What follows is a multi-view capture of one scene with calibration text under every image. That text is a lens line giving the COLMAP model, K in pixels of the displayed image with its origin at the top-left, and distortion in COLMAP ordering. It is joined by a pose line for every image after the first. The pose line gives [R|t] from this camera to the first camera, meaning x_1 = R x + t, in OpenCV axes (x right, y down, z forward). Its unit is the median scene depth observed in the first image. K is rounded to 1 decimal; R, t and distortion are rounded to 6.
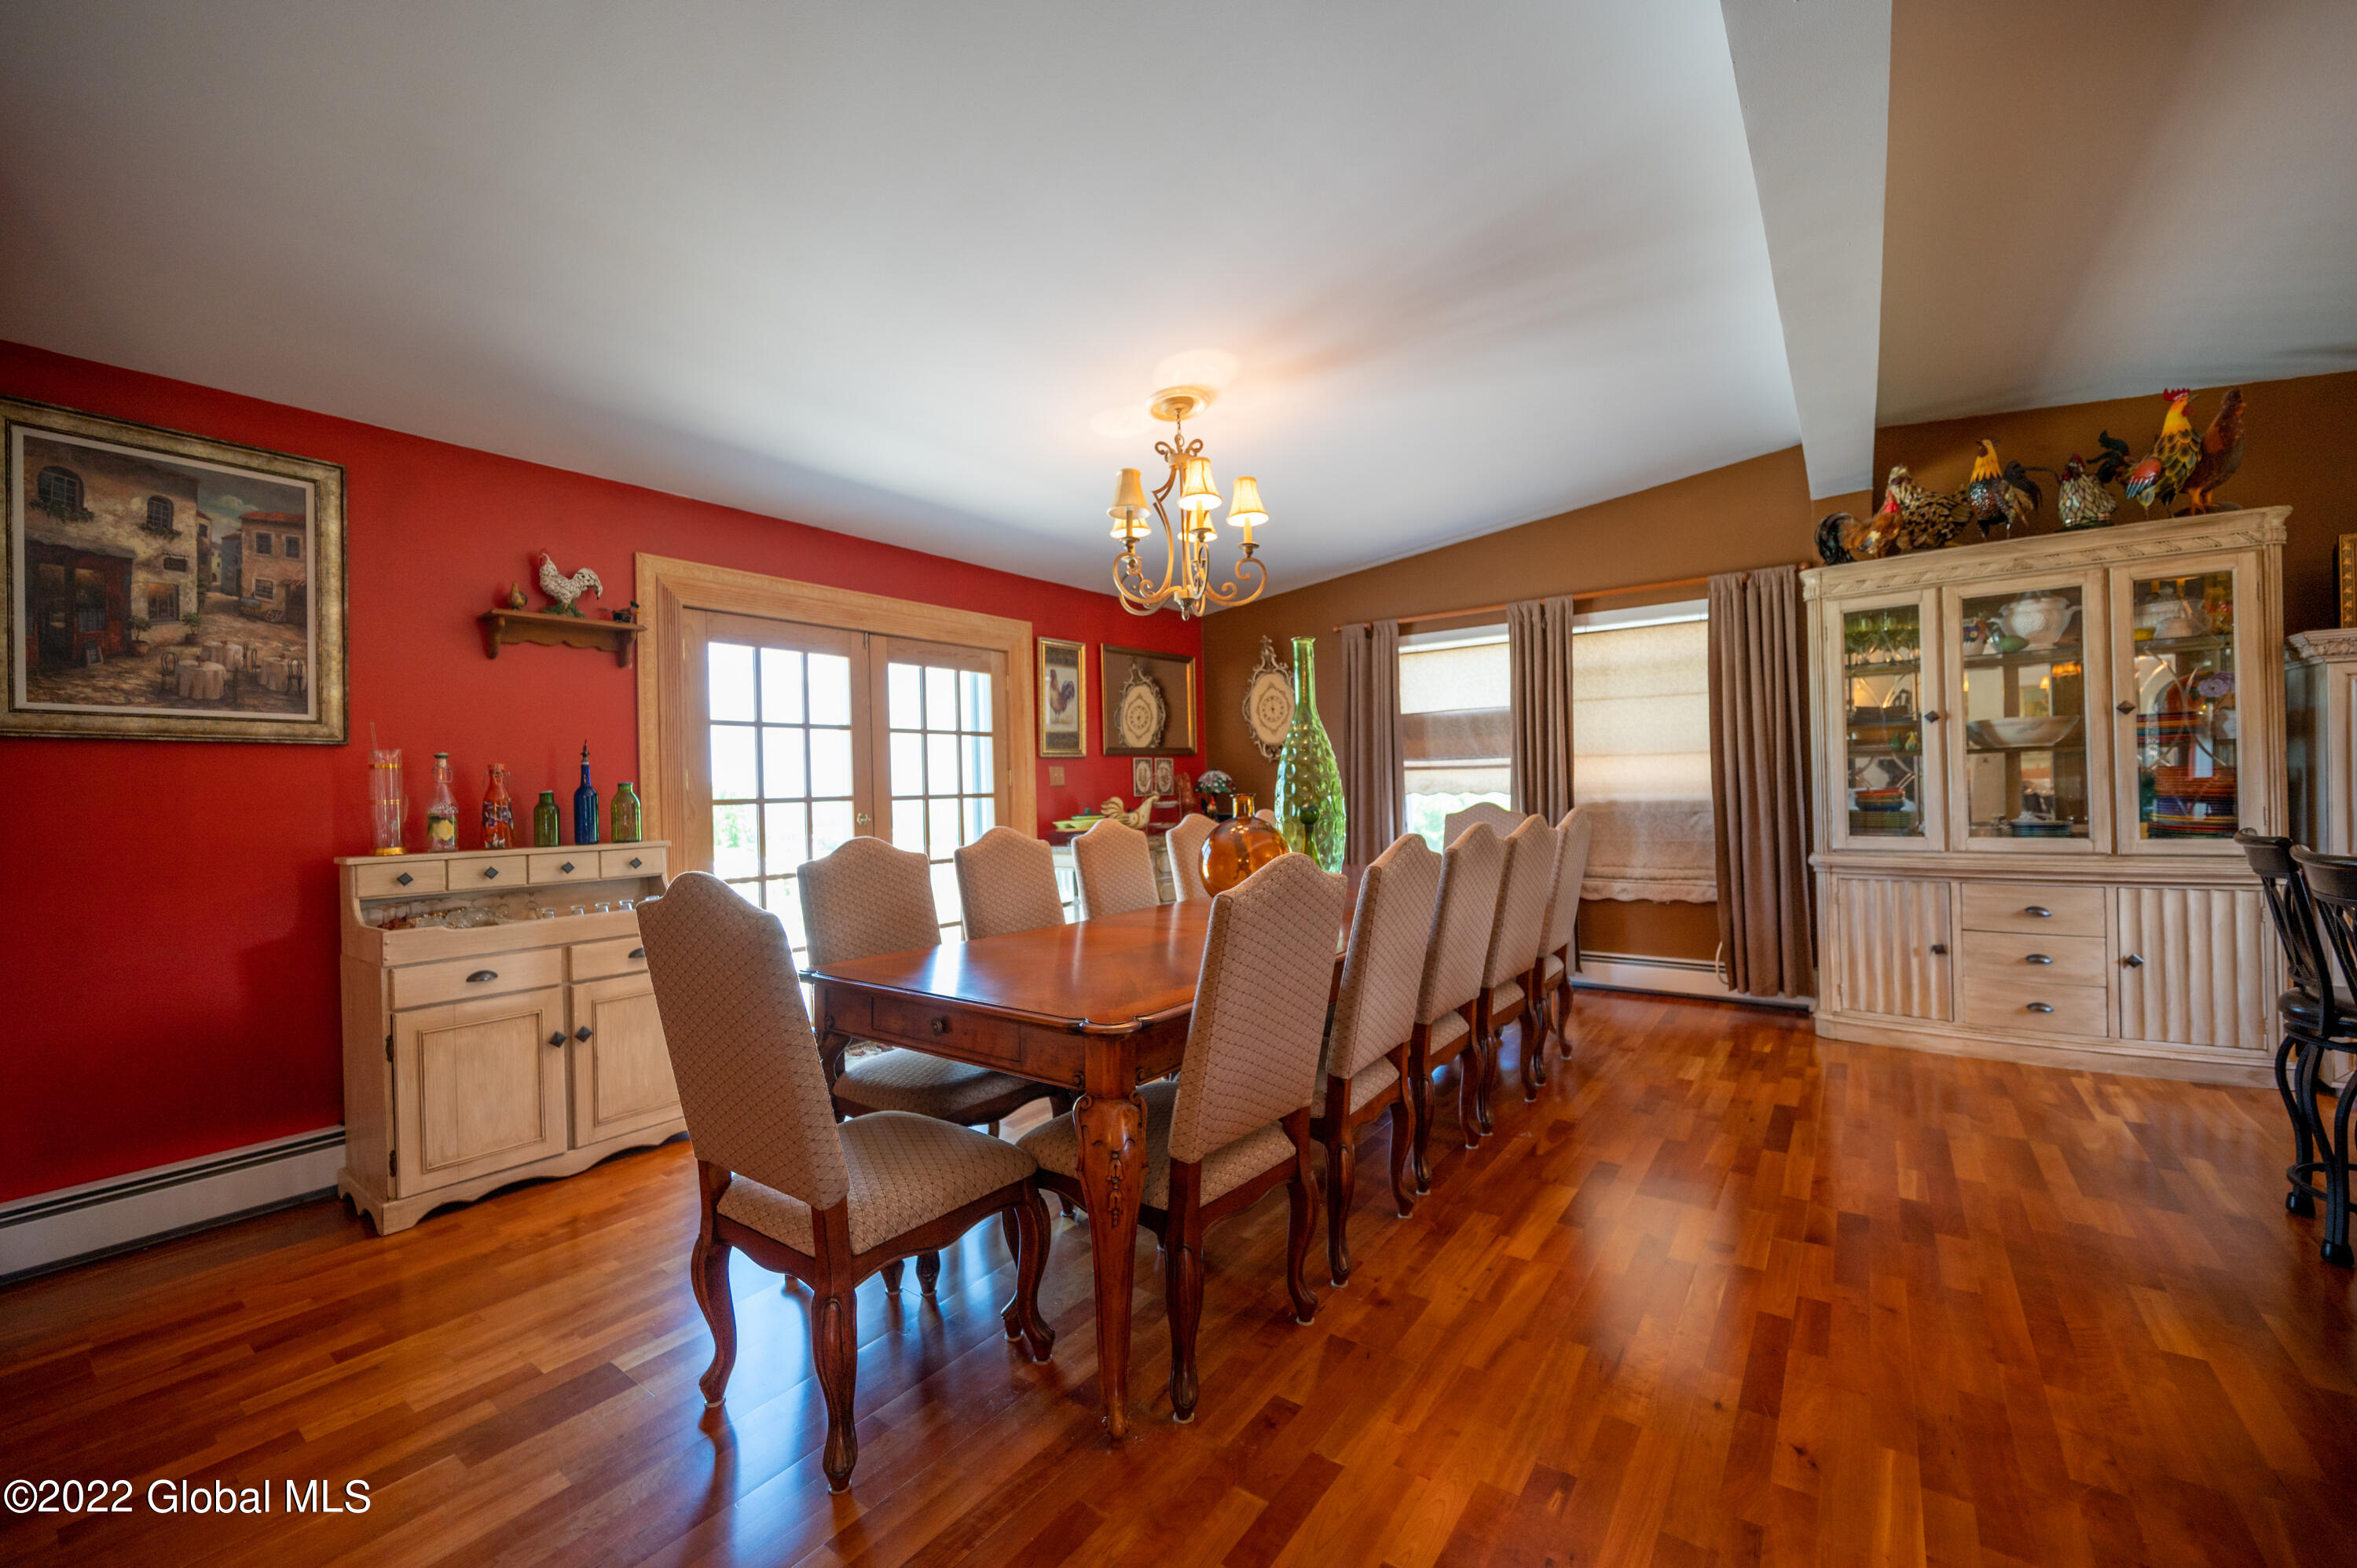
lens RADIAL K [[930.6, 0, 1180.1], [0, 930.6, 790.5], [0, 0, 1]] dist [0.002495, 0.000344]
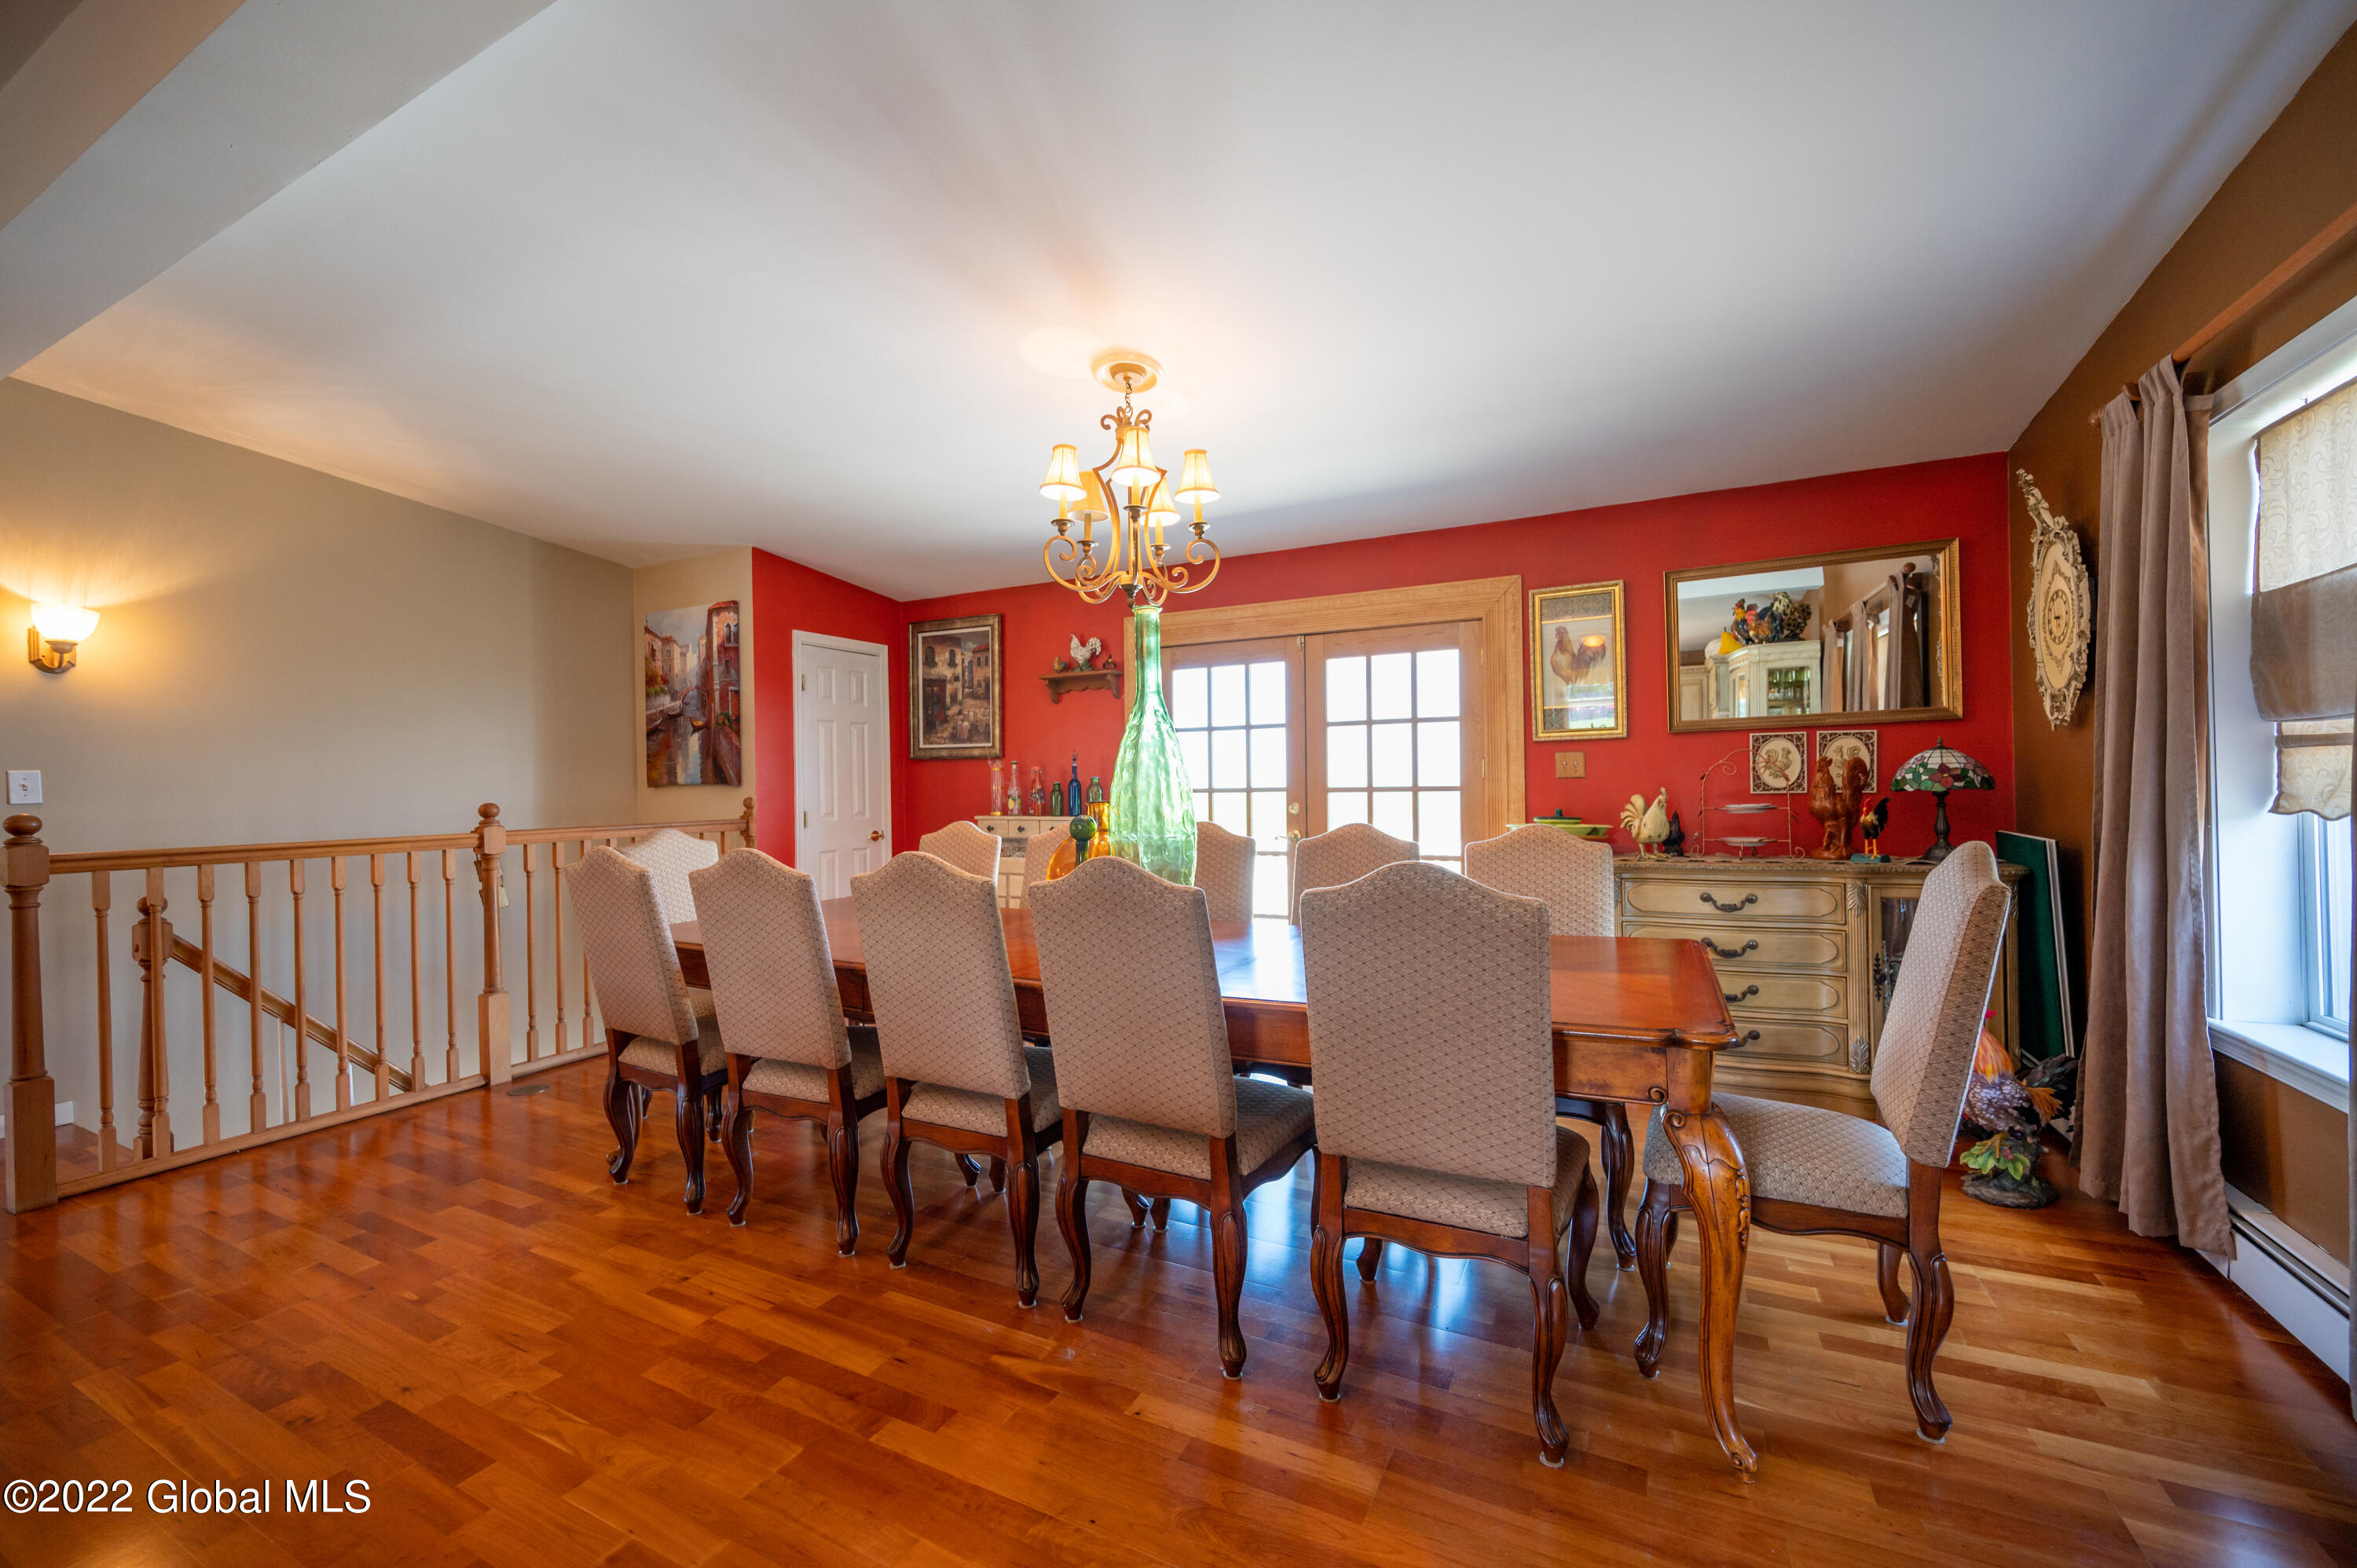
lens RADIAL K [[930.6, 0, 1180.1], [0, 930.6, 790.5], [0, 0, 1]] dist [0.002495, 0.000344]
pose [[0.164438, 0.022878, -0.986122, 1.023565], [0.003042, 0.999714, 0.023701, -0.024687], [0.986383, -0.006897, 0.164321, 0.998971]]
